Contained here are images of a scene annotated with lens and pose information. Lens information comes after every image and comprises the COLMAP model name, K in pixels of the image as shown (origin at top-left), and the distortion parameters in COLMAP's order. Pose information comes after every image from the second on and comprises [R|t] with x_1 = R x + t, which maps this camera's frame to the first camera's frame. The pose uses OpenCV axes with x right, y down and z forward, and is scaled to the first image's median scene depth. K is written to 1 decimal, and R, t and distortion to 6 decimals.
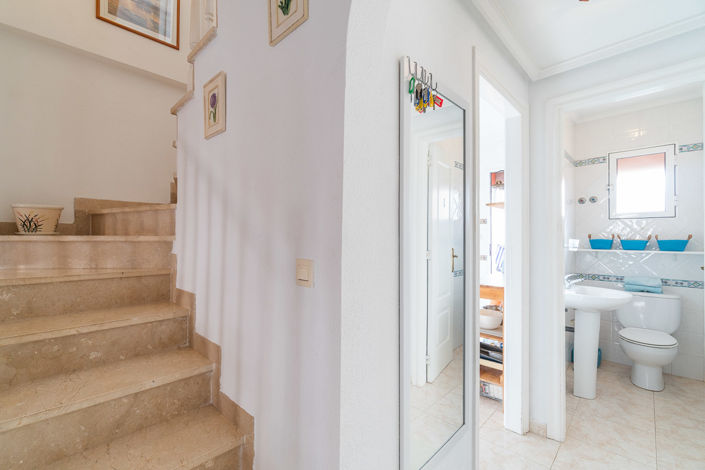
lens RADIAL K [[306.0, 0, 341.2], [0, 306.0, 238.8], [0, 0, 1]] dist [-0.009538, 0.000377]
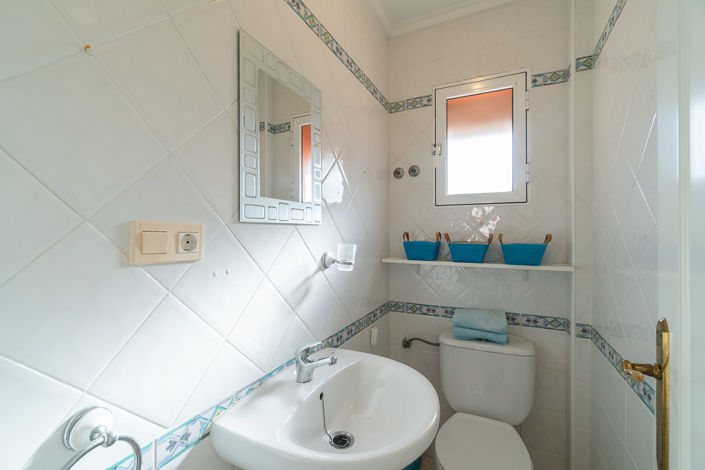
lens RADIAL K [[308.8, 0, 352.5], [0, 308.8, 235.0], [0, 0, 1]] dist [-0.021994, 0.000073]
pose [[0.947497, 0.003742, 0.319744, 0.608895], [-0.003458, 0.999993, -0.001456, -0.009749], [-0.319747, 0.000274, 0.947503, 0.558066]]
